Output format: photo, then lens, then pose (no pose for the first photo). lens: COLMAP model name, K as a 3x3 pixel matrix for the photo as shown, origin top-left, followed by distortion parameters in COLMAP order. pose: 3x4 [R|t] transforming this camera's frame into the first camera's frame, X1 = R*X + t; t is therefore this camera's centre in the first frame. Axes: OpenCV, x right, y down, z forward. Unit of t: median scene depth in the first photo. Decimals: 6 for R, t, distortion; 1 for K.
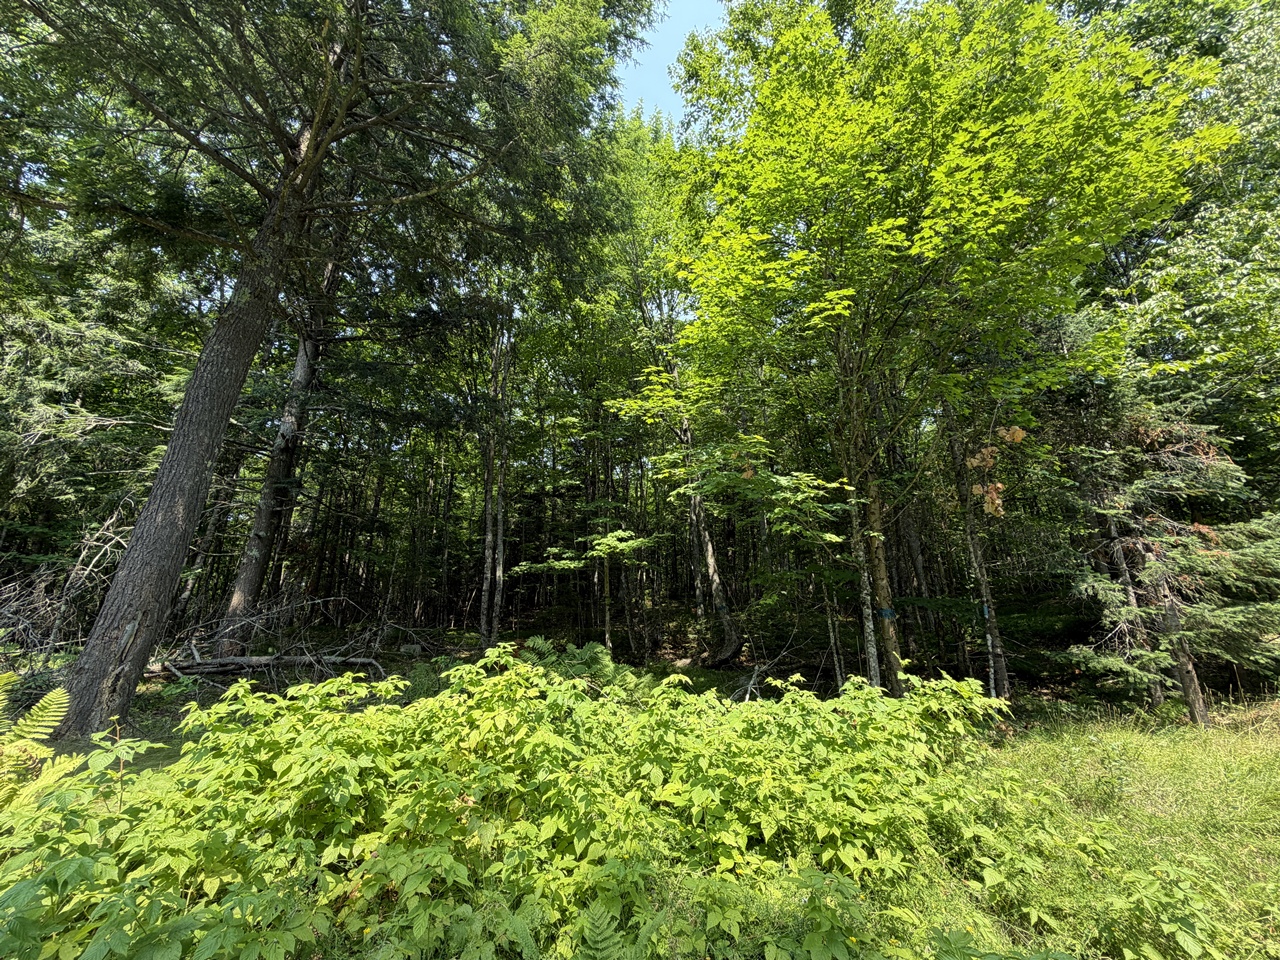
lens RADIAL K [[514.3, 0, 635.6], [0, 514.3, 474.7], [0, 0, 1]] dist [-0.002924, 0.003545]
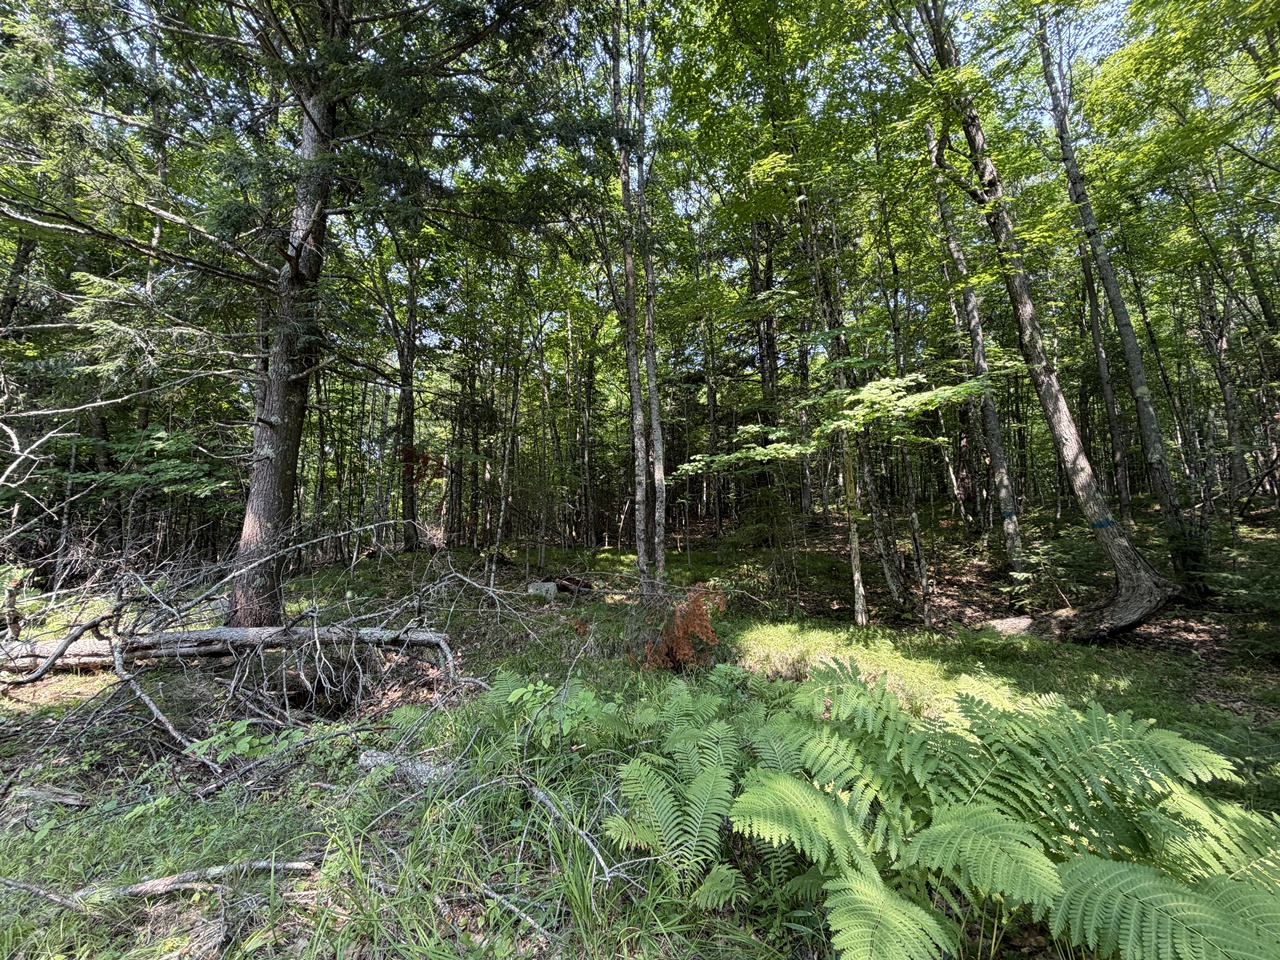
lens RADIAL K [[514.3, 0, 635.6], [0, 514.3, 474.7], [0, 0, 1]] dist [-0.002924, 0.003545]
pose [[0.958357, -0.041933, -0.282477, -0.118380], [0.089110, 0.983682, 0.156296, 0.093188], [0.271313, -0.174959, 0.946456, 0.408836]]
